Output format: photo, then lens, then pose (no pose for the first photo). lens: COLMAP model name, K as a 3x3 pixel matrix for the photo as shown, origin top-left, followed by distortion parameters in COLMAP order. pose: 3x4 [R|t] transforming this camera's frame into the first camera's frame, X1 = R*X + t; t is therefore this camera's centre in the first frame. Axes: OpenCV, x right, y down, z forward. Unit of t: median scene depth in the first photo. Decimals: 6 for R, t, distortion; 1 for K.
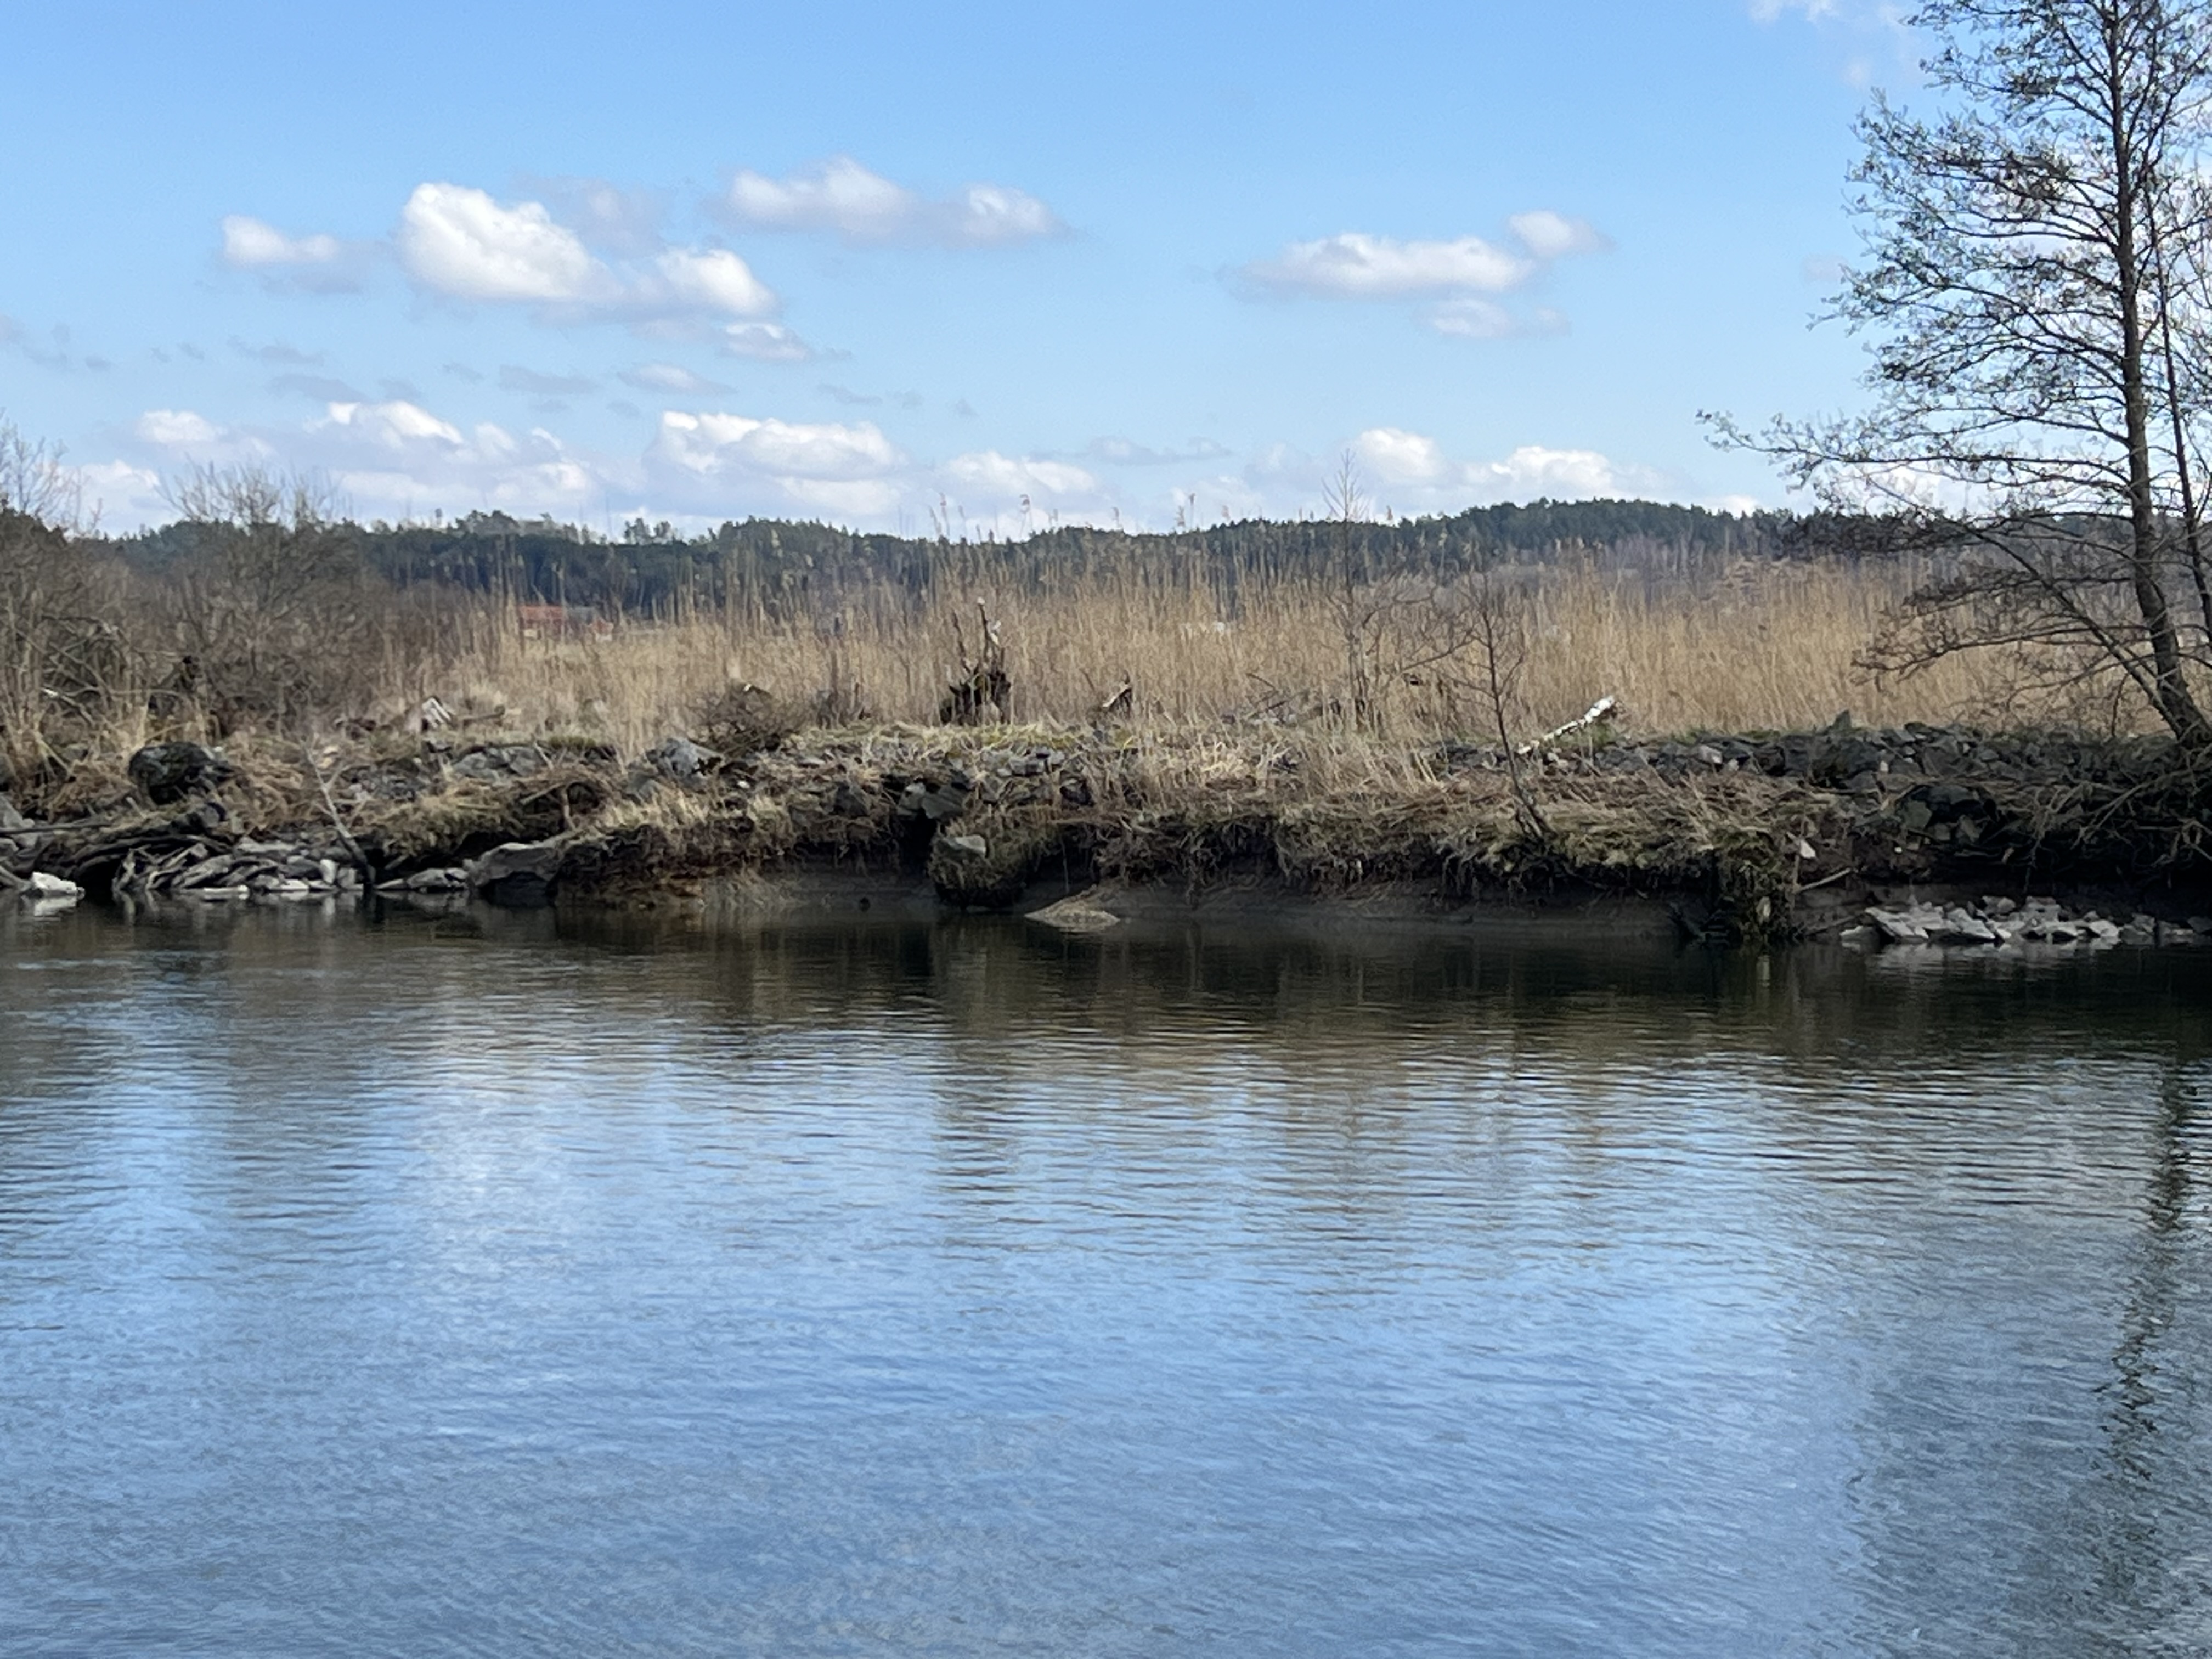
lens RADIAL K [[5328.8, 0, 1106.0], [0, 5328.8, 829.5], [0, 0, 1]] dist [0.532540, -4.761391]
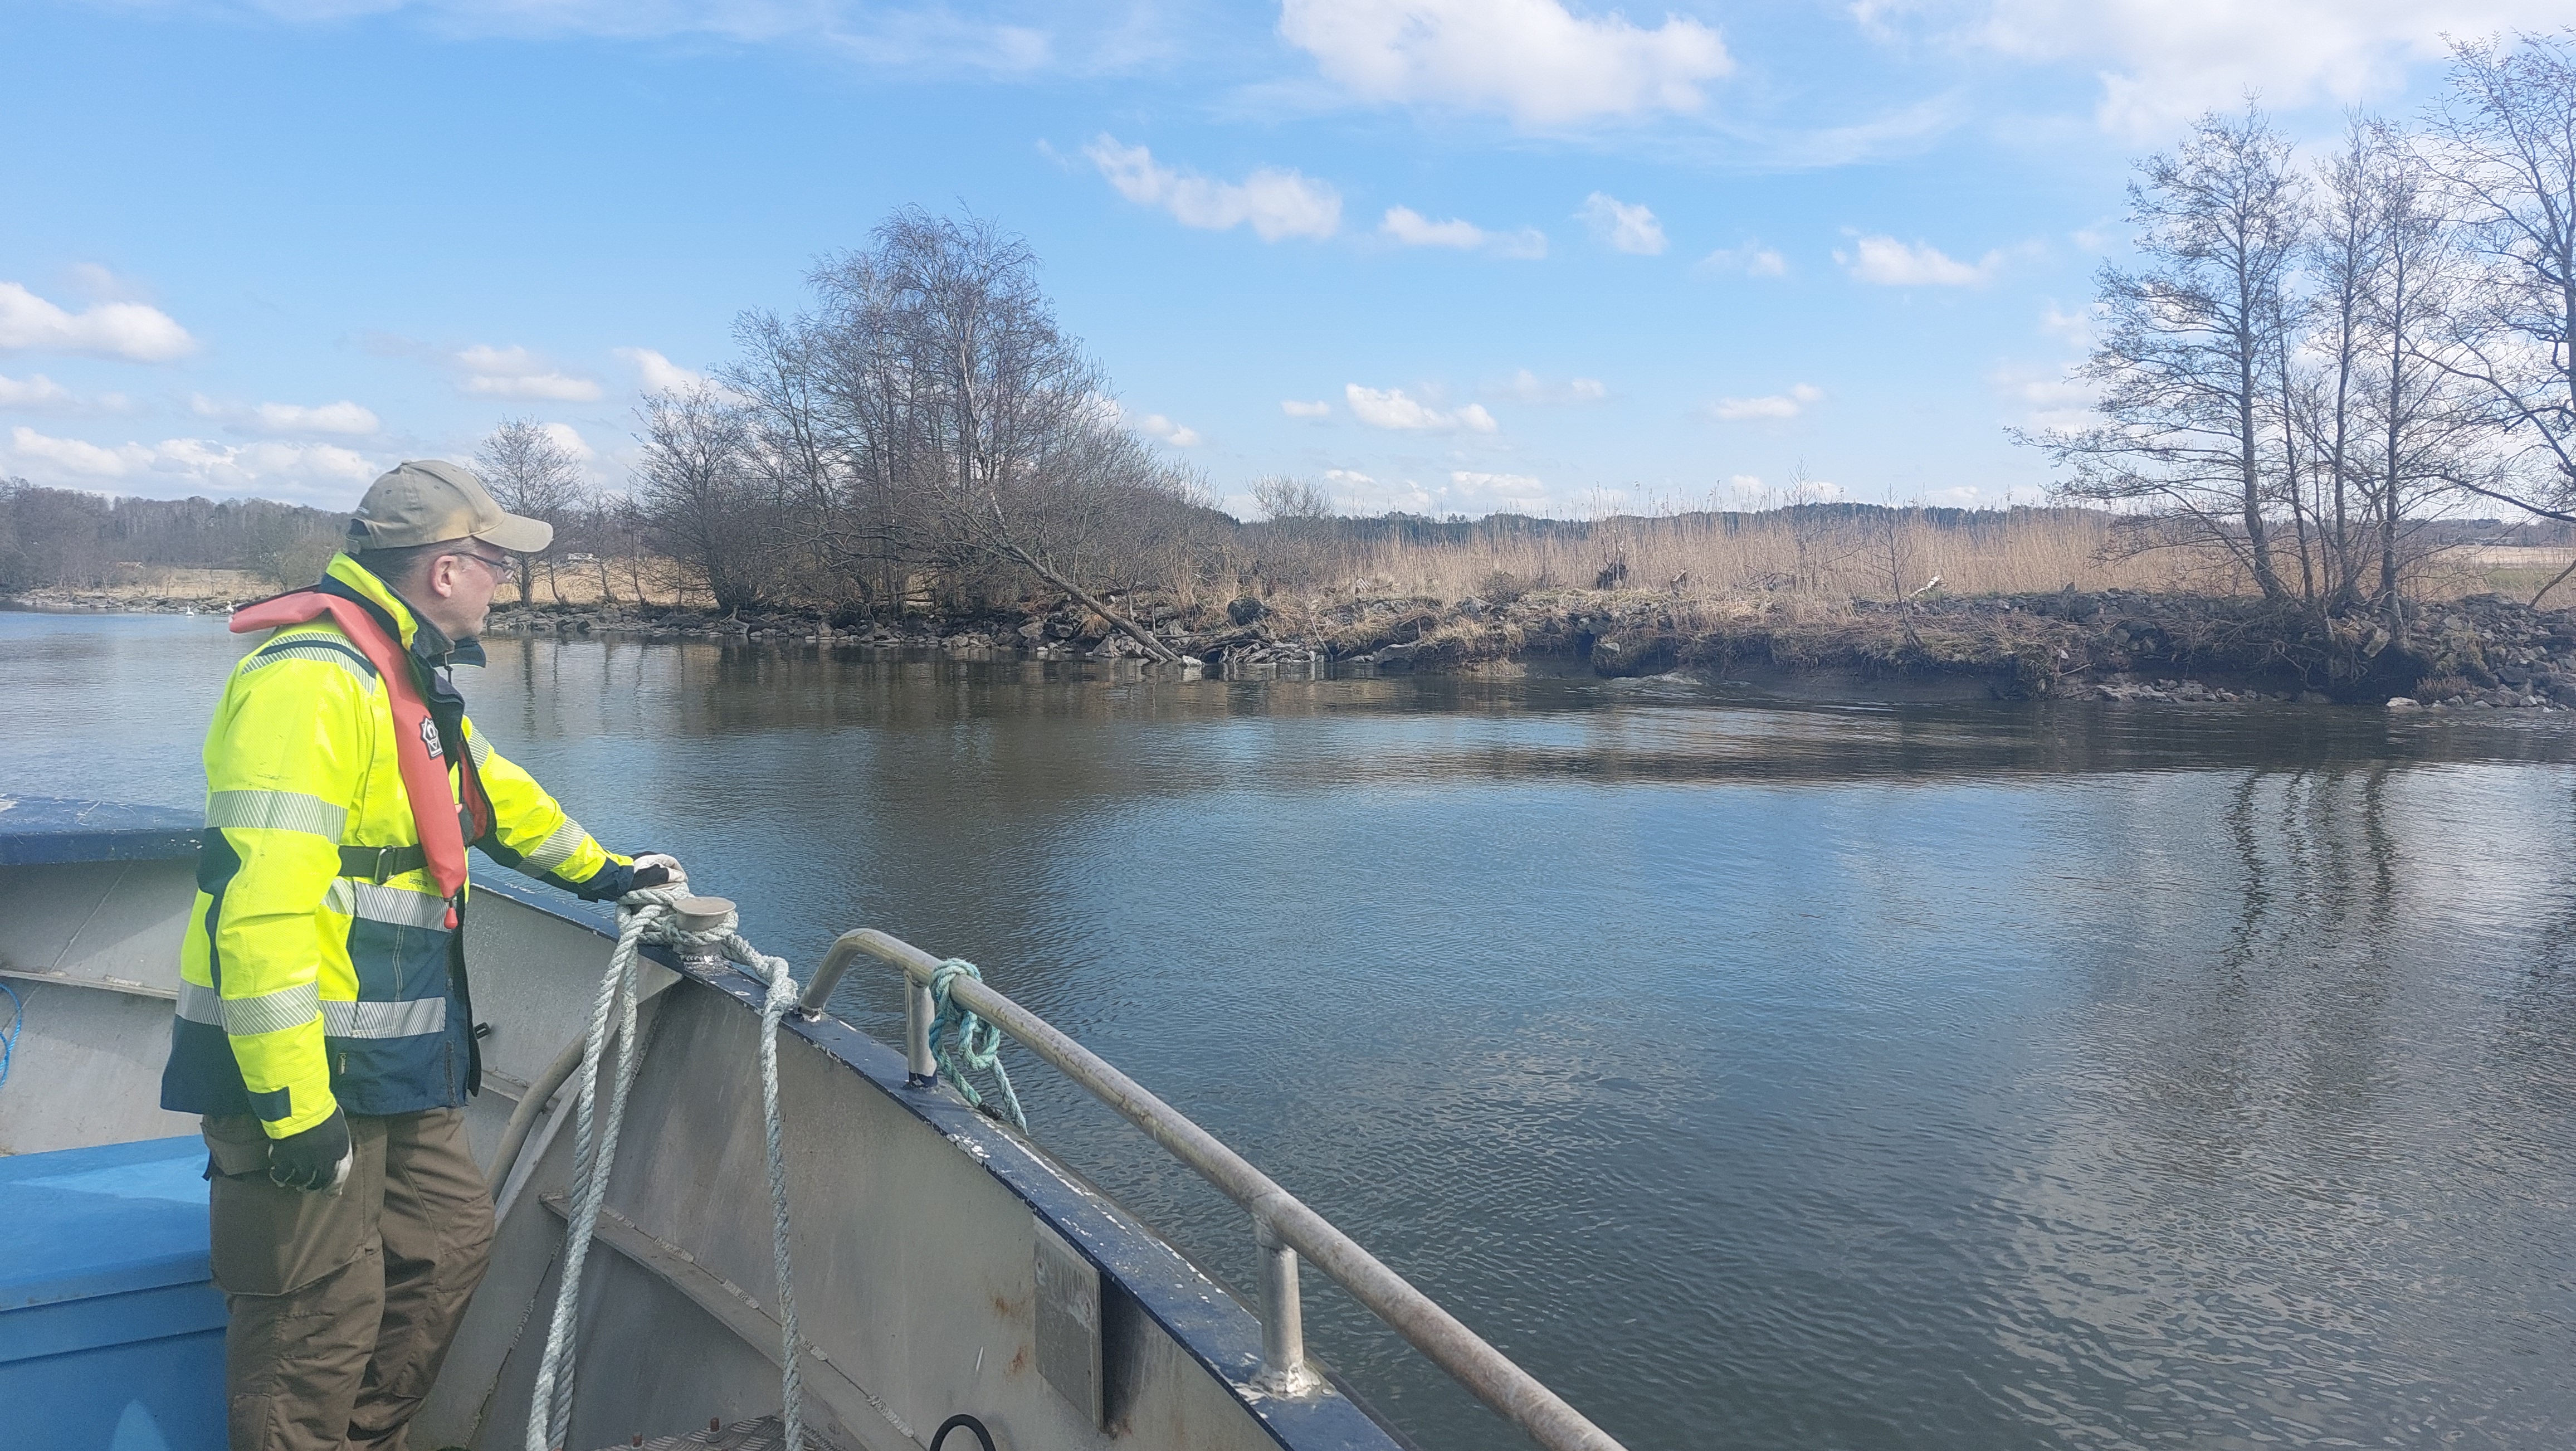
lens RADIAL K [[1870.3, 0, 1326.8], [0, 1870.3, 717.8], [0, 0, 1]] dist [0.119762, -0.150426]
pose [[0.988294, 0.013811, -0.151938, -0.023682], [-0.006778, 0.998886, 0.046708, -0.003092], [0.152414, -0.045132, 0.987286, 0.260826]]
